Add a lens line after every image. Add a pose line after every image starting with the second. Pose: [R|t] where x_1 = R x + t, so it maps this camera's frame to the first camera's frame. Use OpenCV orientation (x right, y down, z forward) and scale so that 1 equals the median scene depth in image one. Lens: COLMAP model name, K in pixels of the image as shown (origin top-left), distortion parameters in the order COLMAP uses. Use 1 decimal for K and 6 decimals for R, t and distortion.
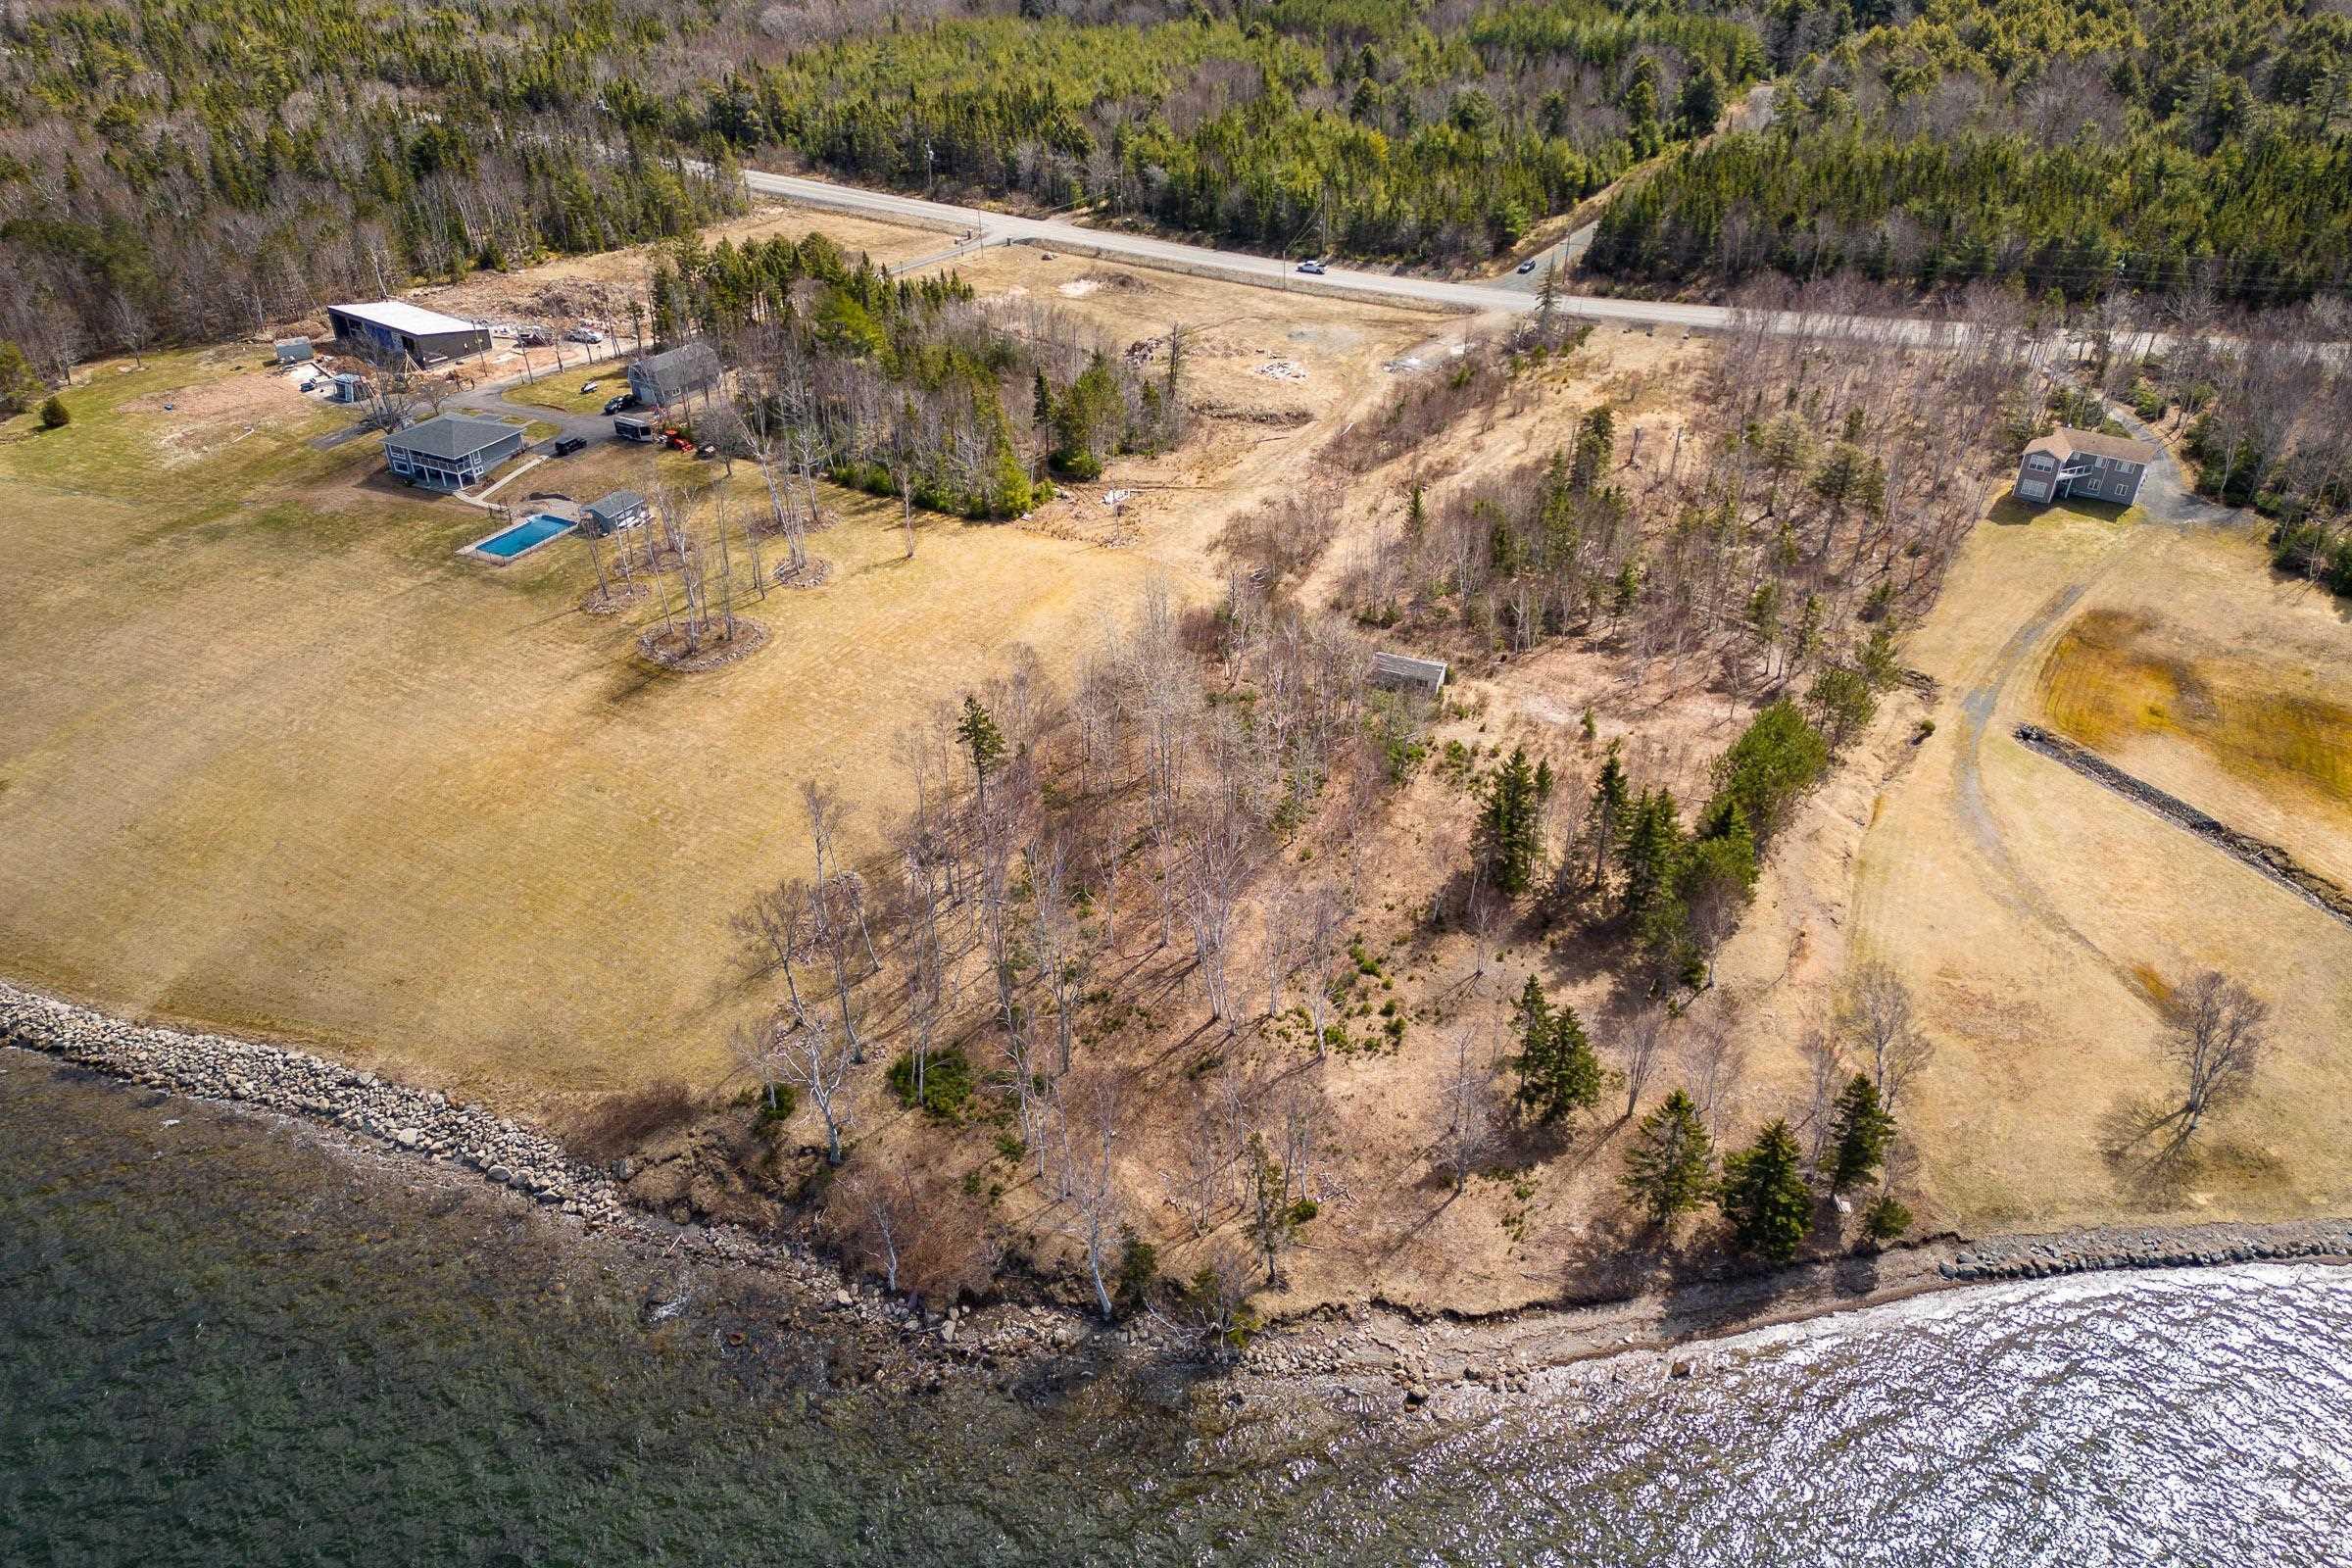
lens RADIAL K [[1644.3, 0, 1163.8], [0, 1644.3, 766.6], [0, 0, 1]] dist [0.077738, -0.072470]
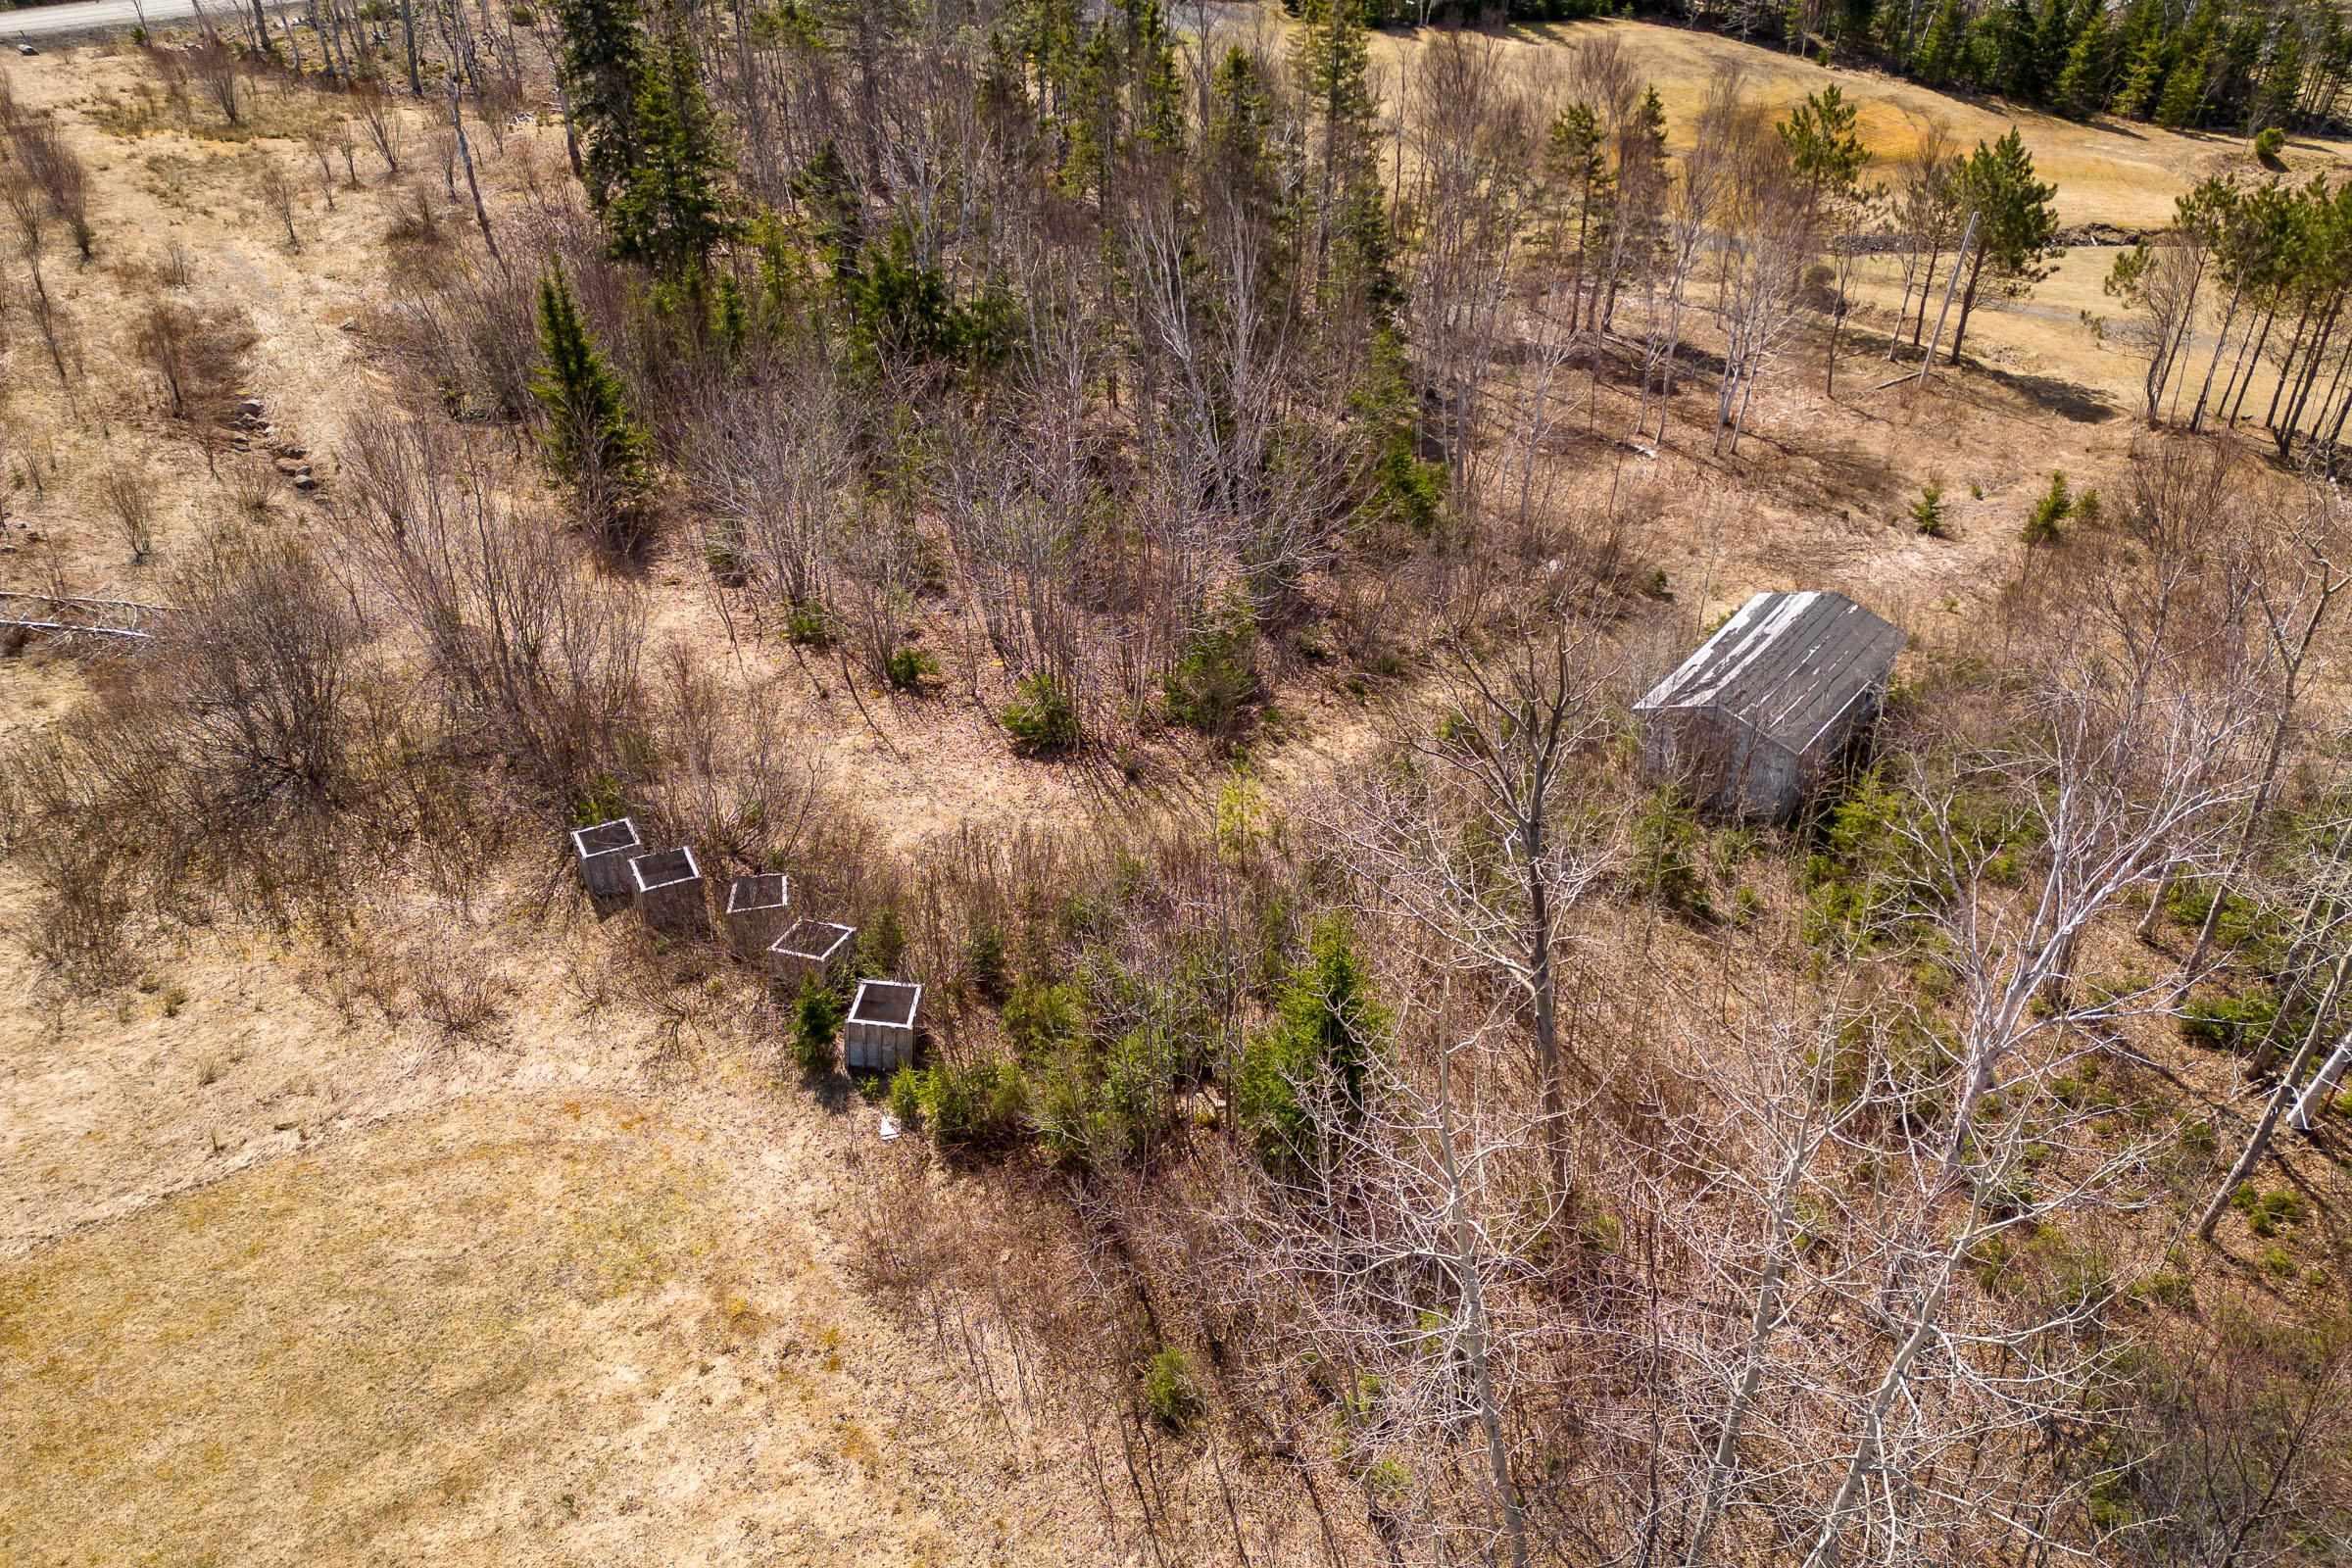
lens RADIAL K [[1644.3, 0, 1162.1], [0, 1644.3, 759.0], [0, 0, 1]] dist [0.077738, -0.072470]
pose [[0.273431, -0.513230, 0.813530, -0.069460], [0.509764, 0.794541, 0.329917, -0.170620], [-0.815706, 0.324499, 0.478878, 0.955445]]
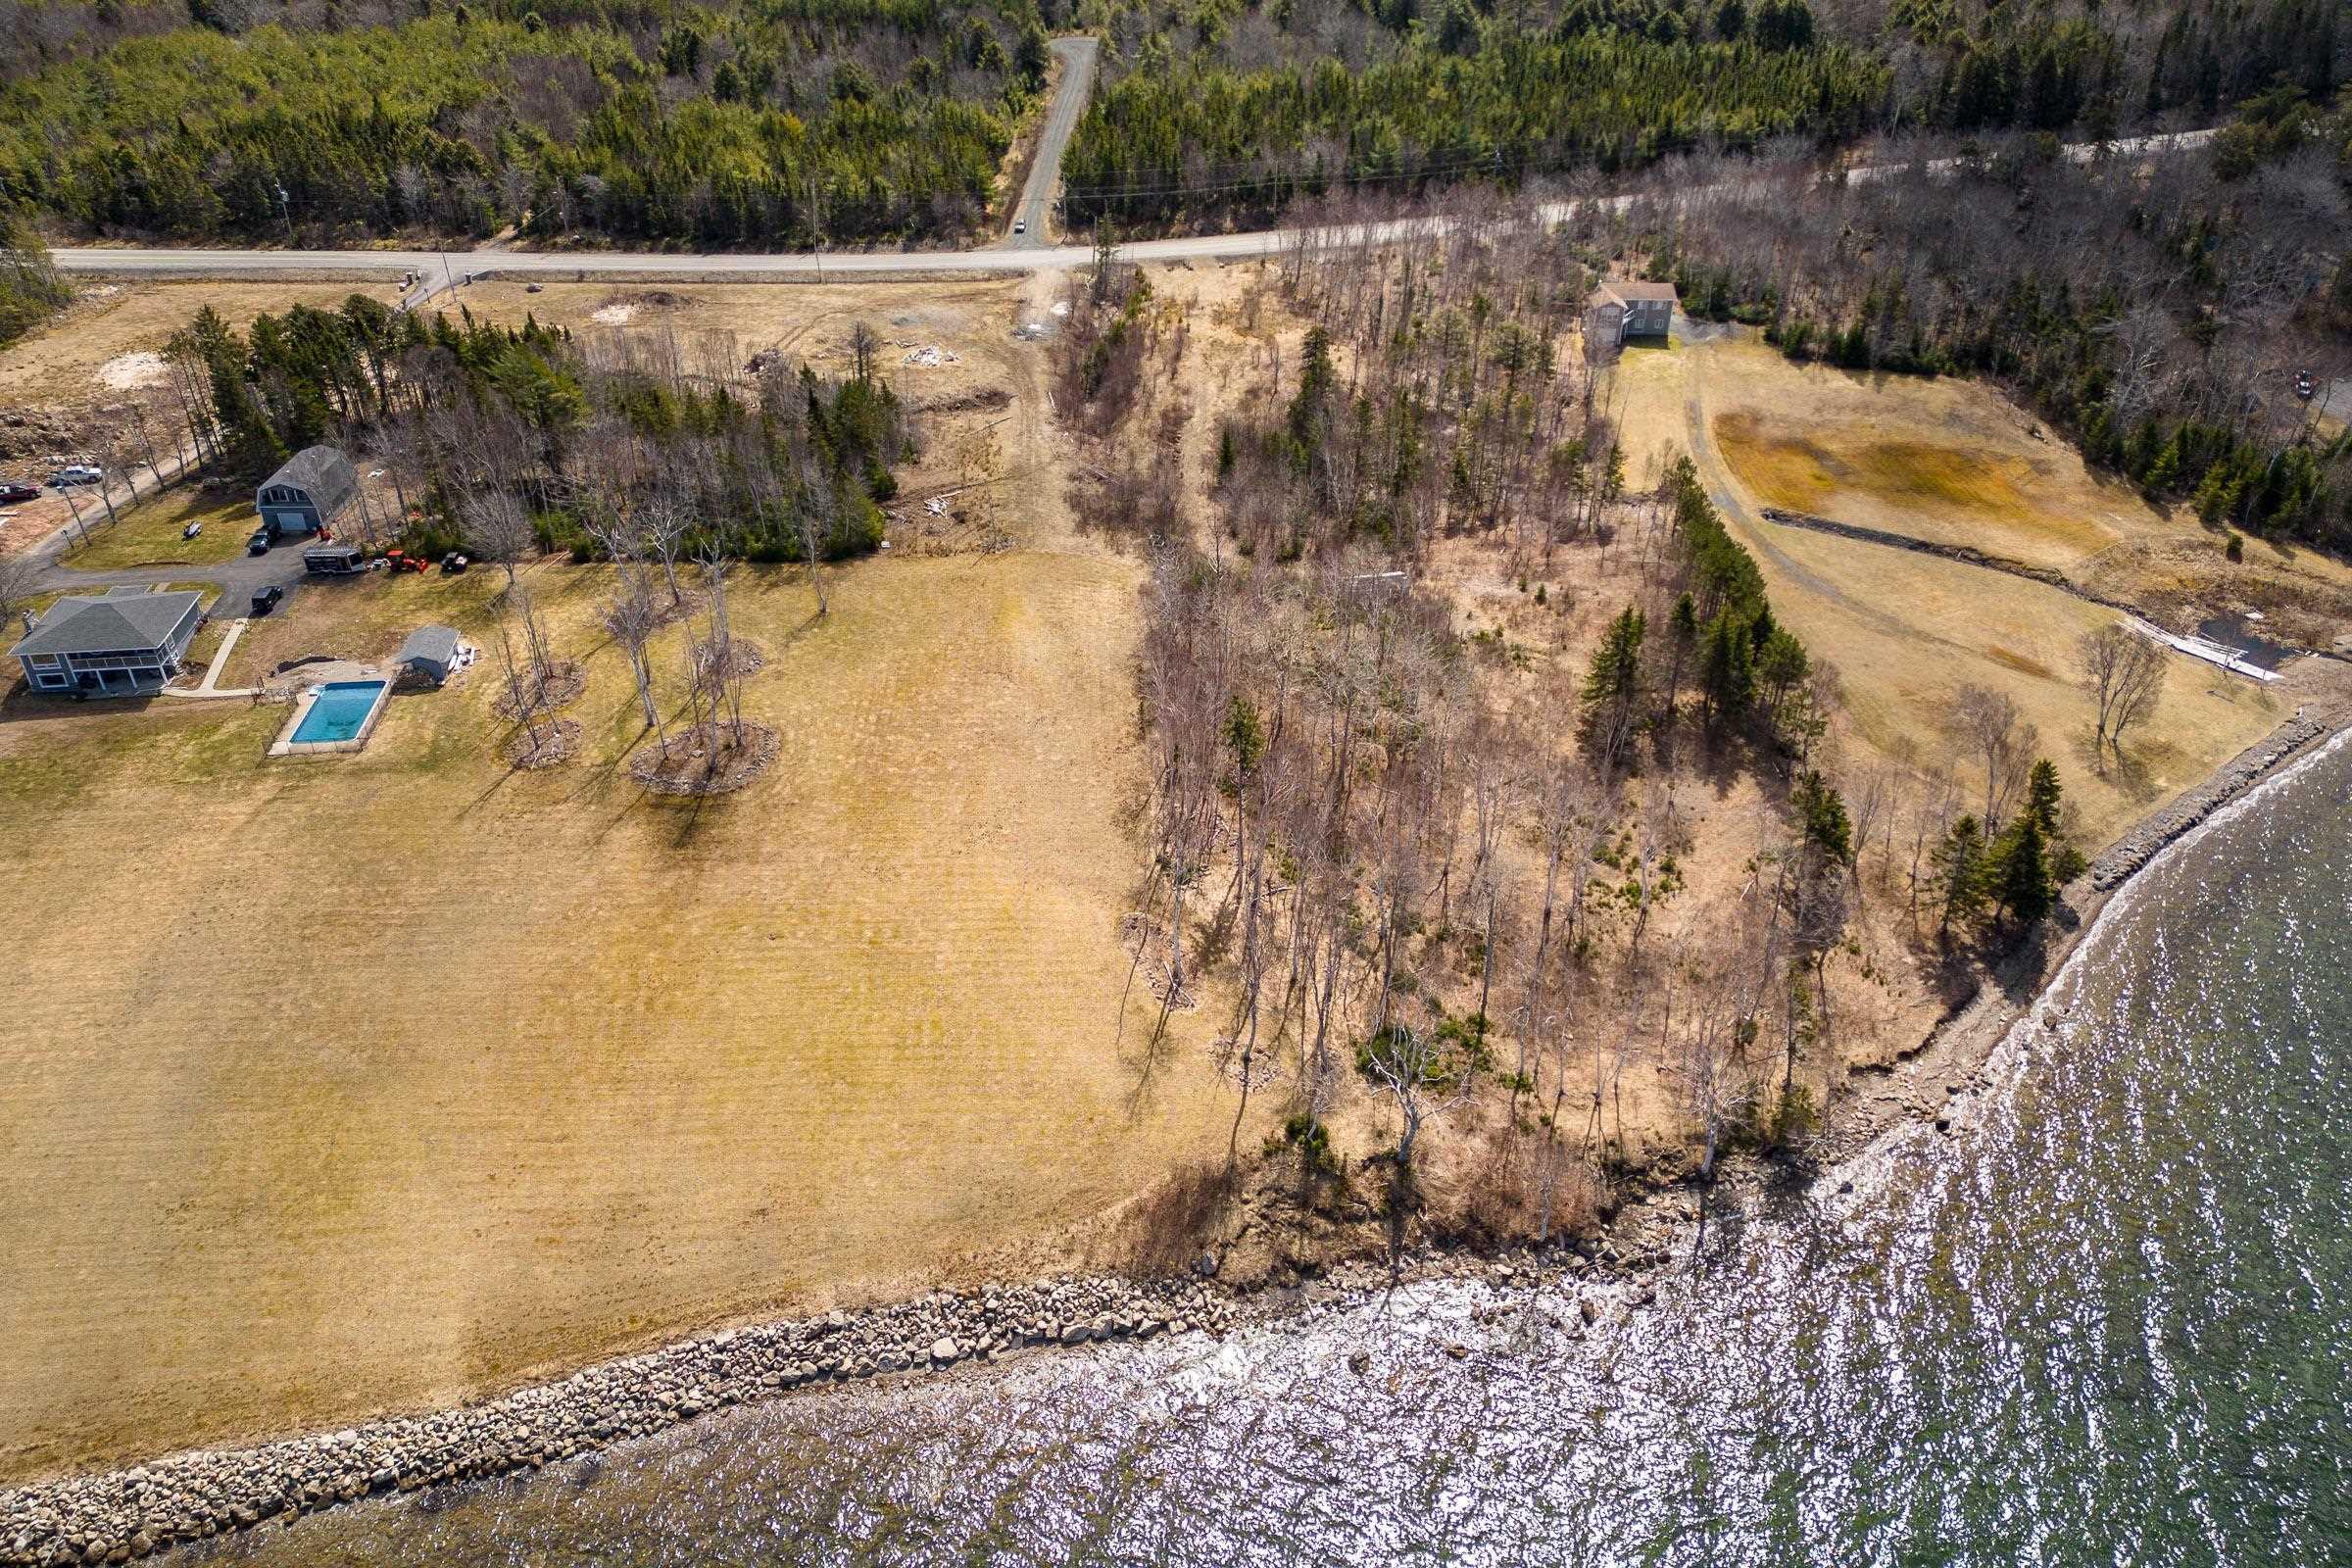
lens RADIAL K [[1644.3, 0, 1164.5], [0, 1644.3, 767.5], [0, 0, 1]] dist [0.077738, -0.072470]
pose [[0.831561, -0.295807, 0.470111, -0.499827], [0.289145, 0.953202, 0.088323, -0.079451], [-0.474237, 0.062484, 0.878177, 0.130932]]
